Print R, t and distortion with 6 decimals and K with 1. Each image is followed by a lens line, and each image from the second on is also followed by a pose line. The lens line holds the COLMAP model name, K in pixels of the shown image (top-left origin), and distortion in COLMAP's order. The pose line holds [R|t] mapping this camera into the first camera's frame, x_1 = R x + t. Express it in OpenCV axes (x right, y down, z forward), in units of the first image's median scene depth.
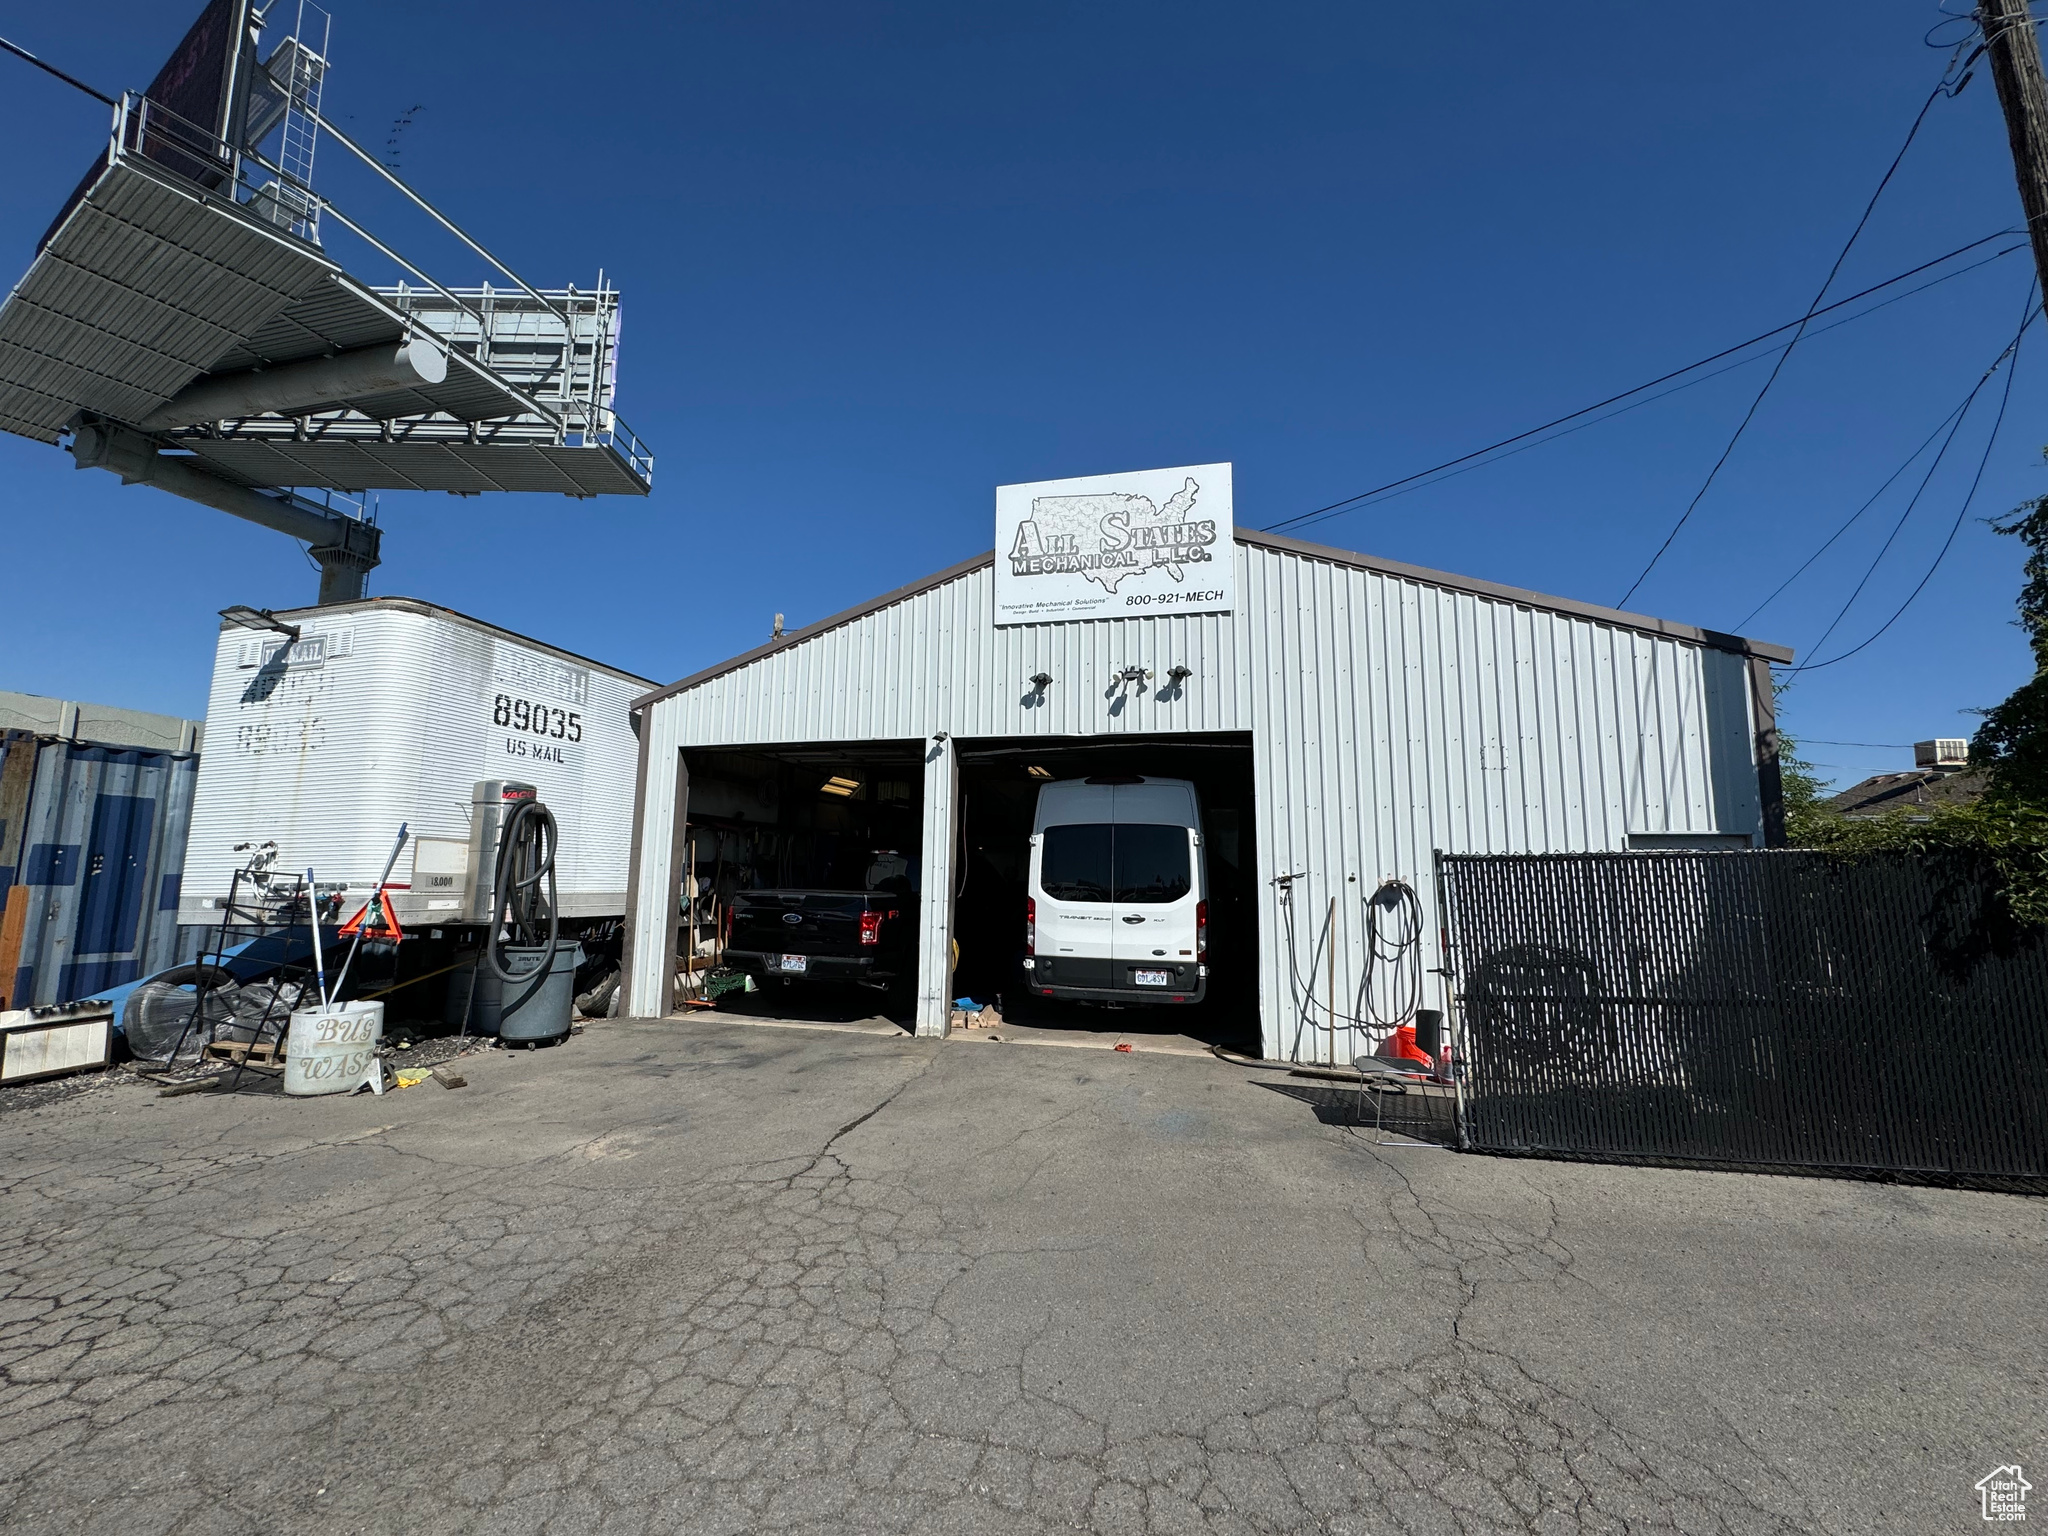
lens RADIAL K [[816.5, 0, 1021.7], [0, 816.5, 775.8], [0, 0, 1]] dist [0.001828, 0.000227]
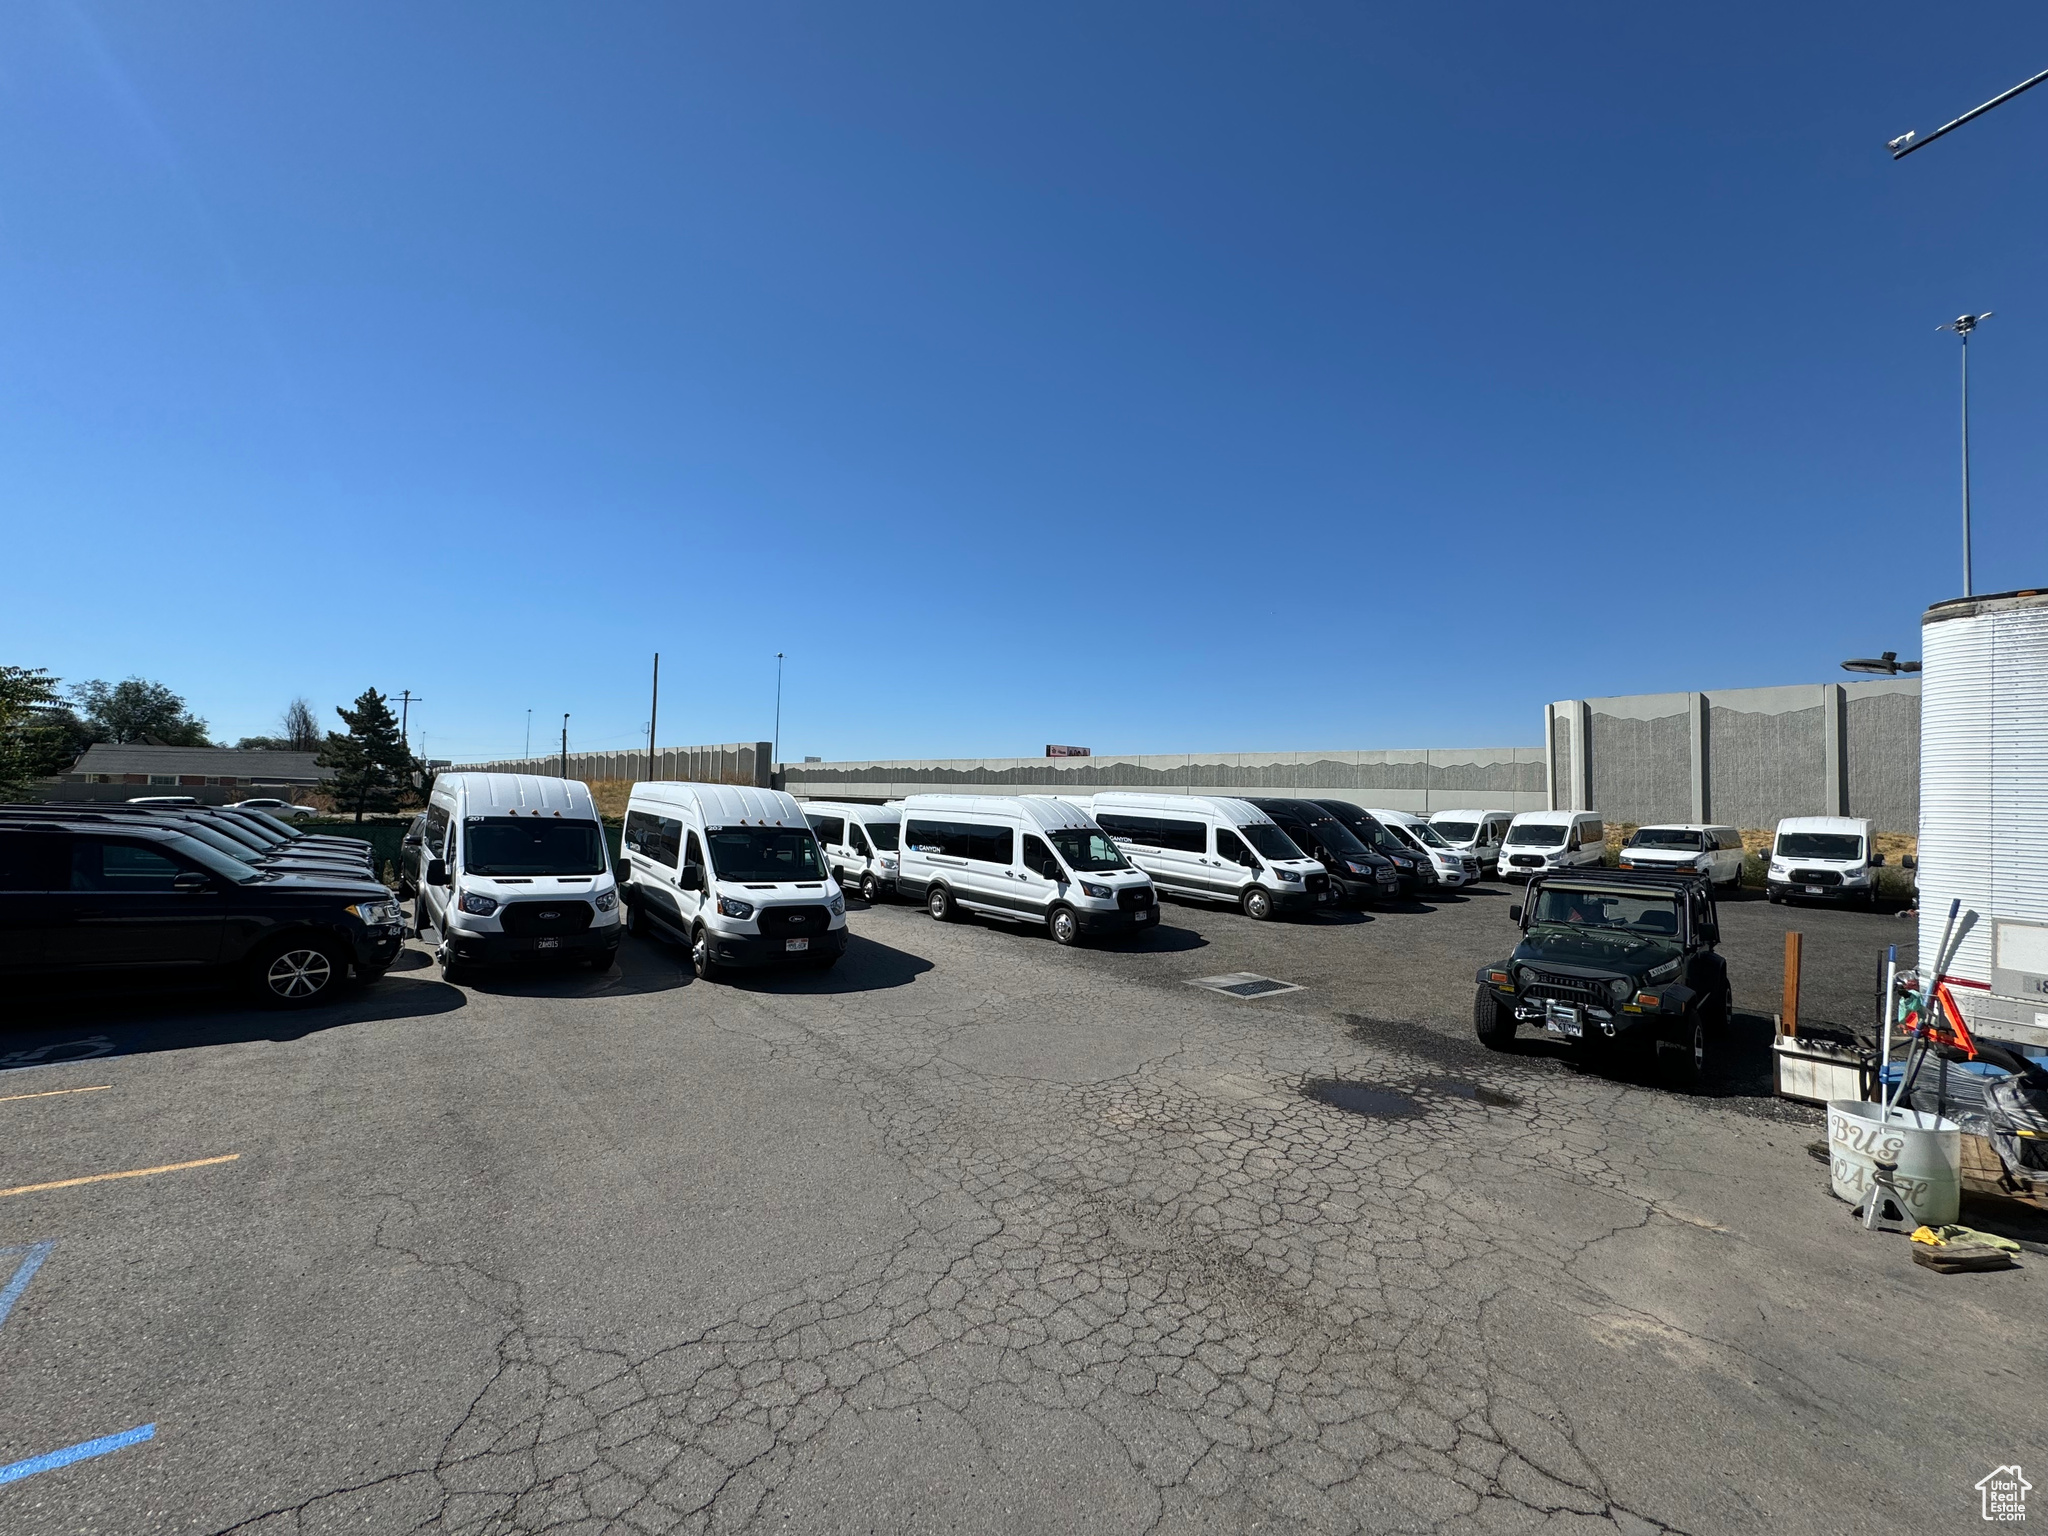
lens RADIAL K [[816.5, 0, 1018.6], [0, 816.5, 770.0], [0, 0, 1]] dist [0.001828, 0.000227]
pose [[-0.606670, -0.061397, -0.792579, 0.622261], [0.055930, 0.991246, -0.119598, -0.030513], [0.792984, -0.116886, -0.597925, 1.253504]]
